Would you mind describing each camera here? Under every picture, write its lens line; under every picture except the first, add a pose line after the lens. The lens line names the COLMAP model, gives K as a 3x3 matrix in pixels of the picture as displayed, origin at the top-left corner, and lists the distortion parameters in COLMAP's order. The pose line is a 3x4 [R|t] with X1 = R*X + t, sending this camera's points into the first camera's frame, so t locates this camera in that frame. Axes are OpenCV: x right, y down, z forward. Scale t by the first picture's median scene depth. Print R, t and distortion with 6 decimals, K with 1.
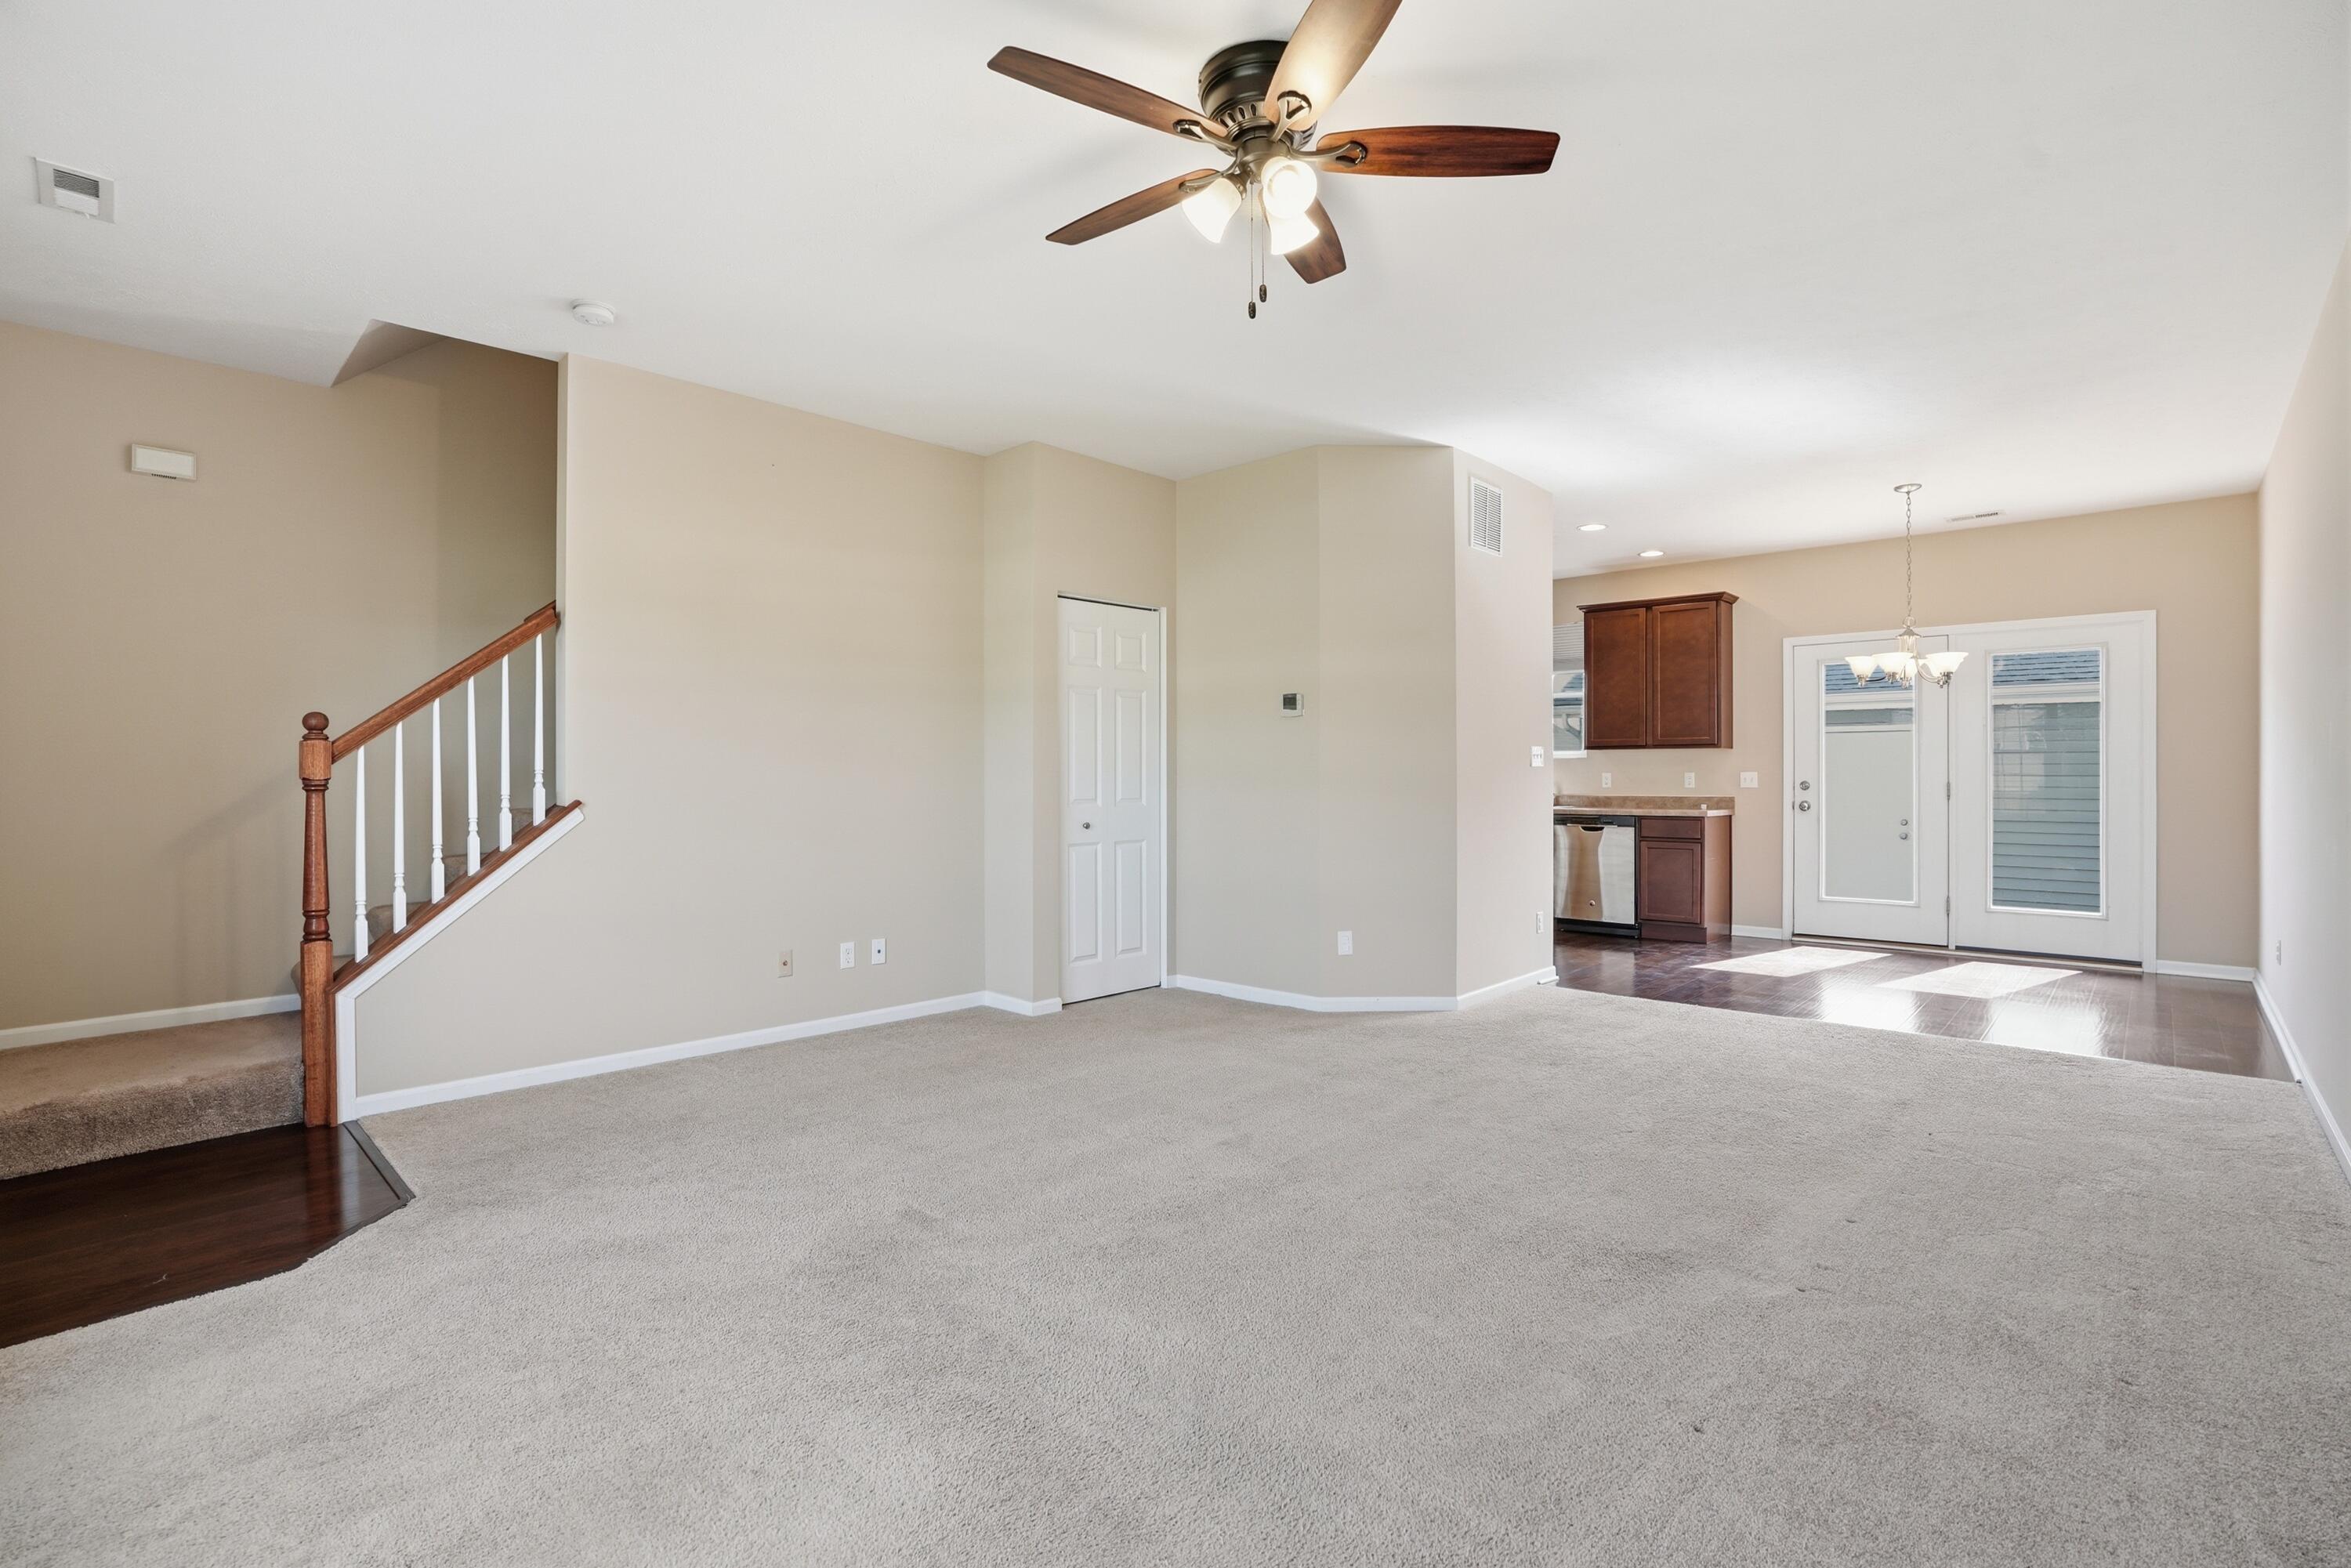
lens RADIAL K [[1117.0, 0, 1164.2], [0, 1117.0, 779.4], [0, 0, 1]] dist [-0.041541, 0.012361]
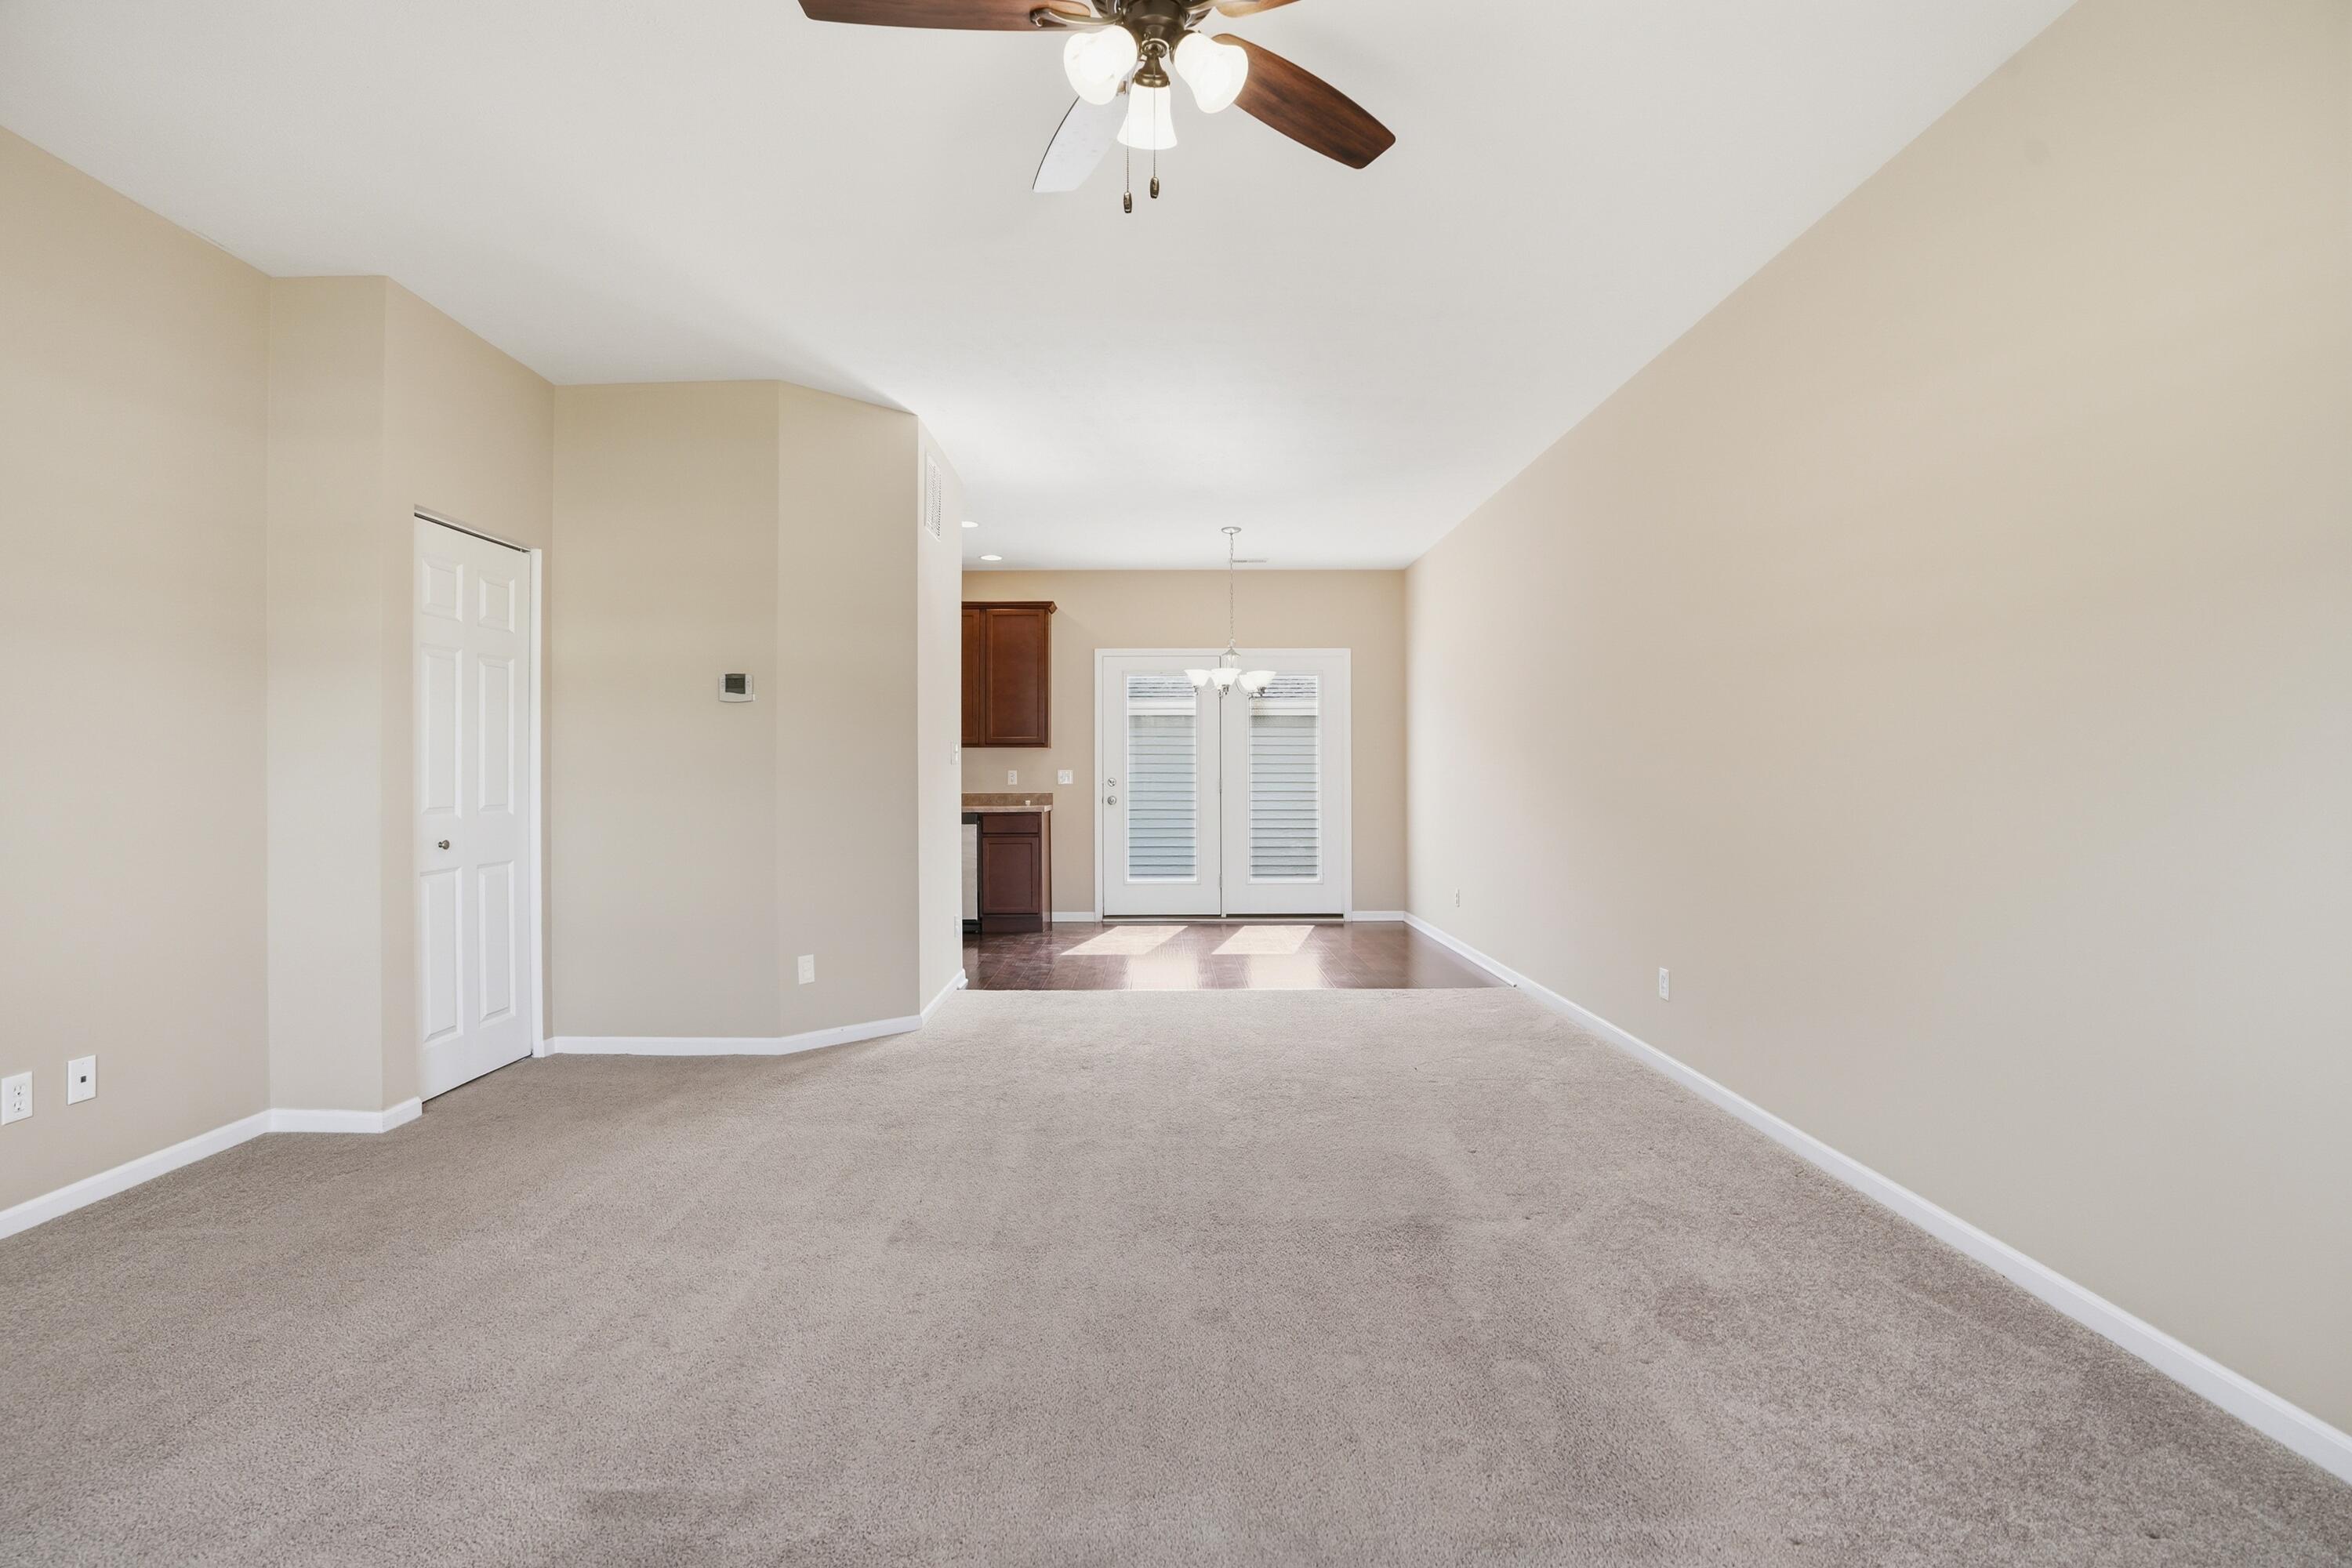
lens RADIAL K [[1117.5, 0, 1187.3], [0, 1117.5, 760.6], [0, 0, 1]] dist [-0.041541, 0.012361]
pose [[0.722257, 0.006569, 0.691594, -0.162733], [0.004423, 0.999891, -0.014116, 0.000302], [-0.691611, 0.013254, 0.722148, 0.138035]]
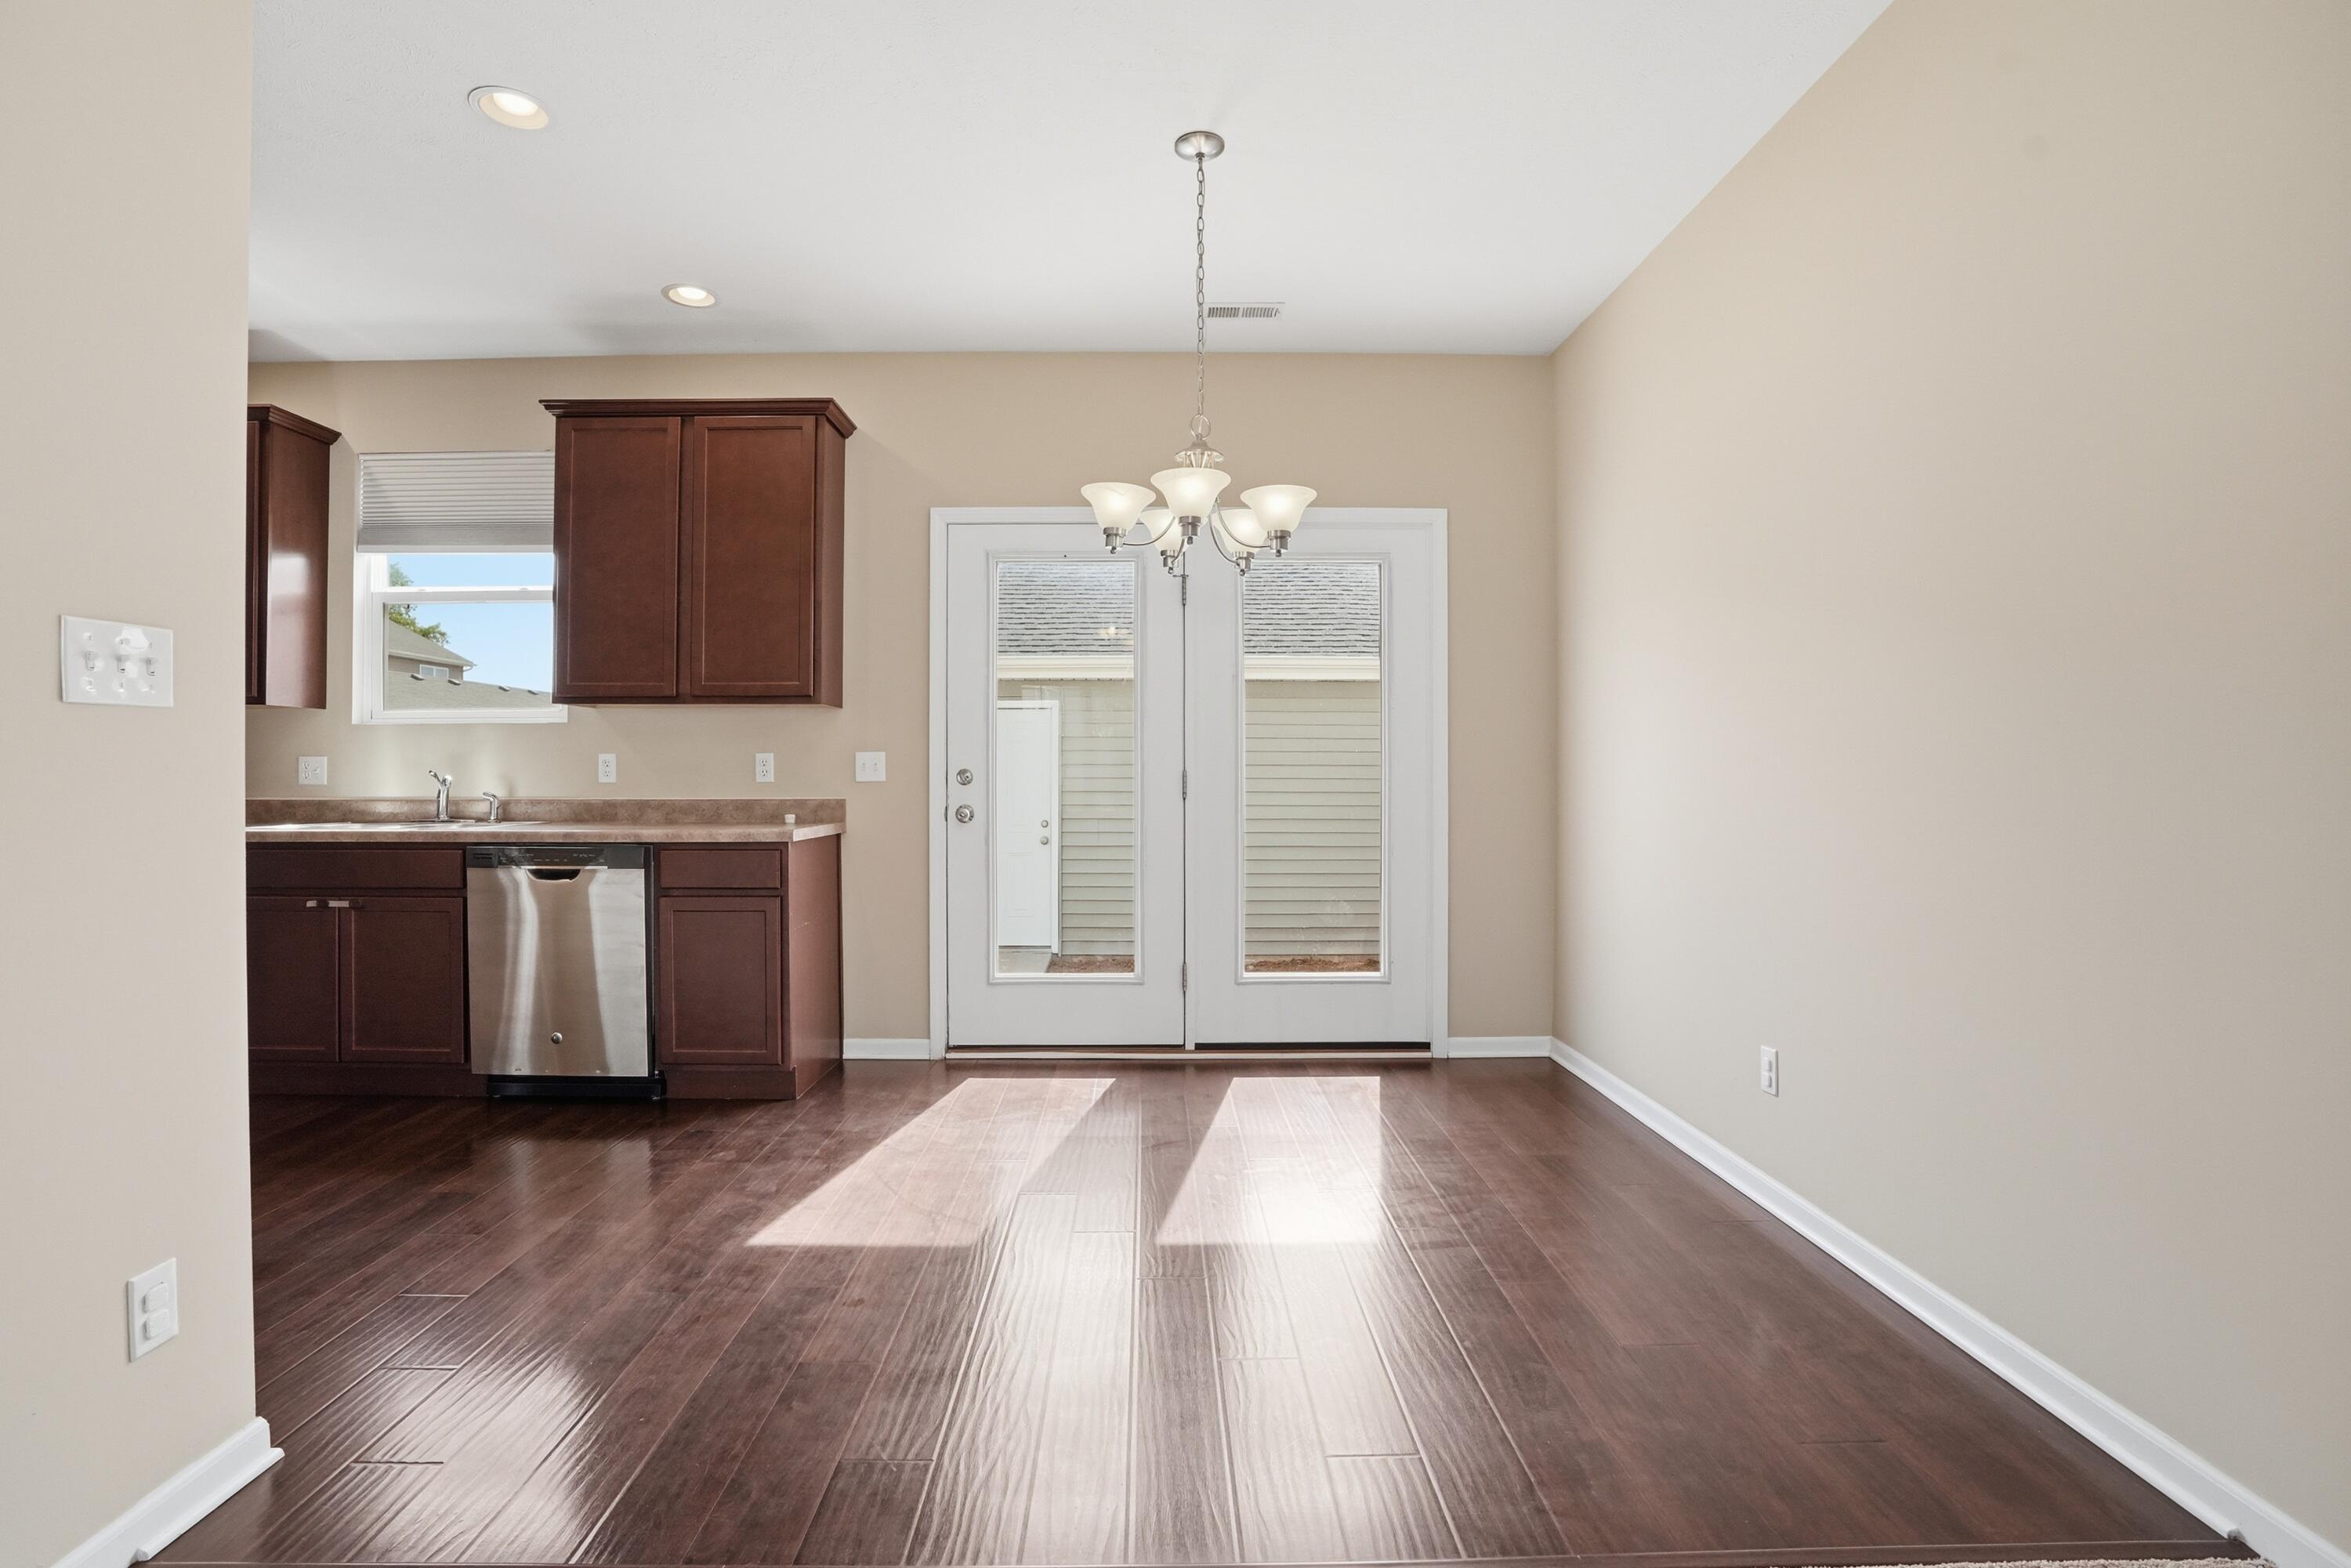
lens RADIAL K [[1117.0, 0, 1162.3], [0, 1117.0, 758.9], [0, 0, 1]] dist [-0.041541, 0.012361]
pose [[0.729855, 0.006995, 0.683566, 0.293870], [0.002259, 0.999918, -0.012644, 0.004184], [-0.683598, 0.010773, 0.729779, 0.569200]]
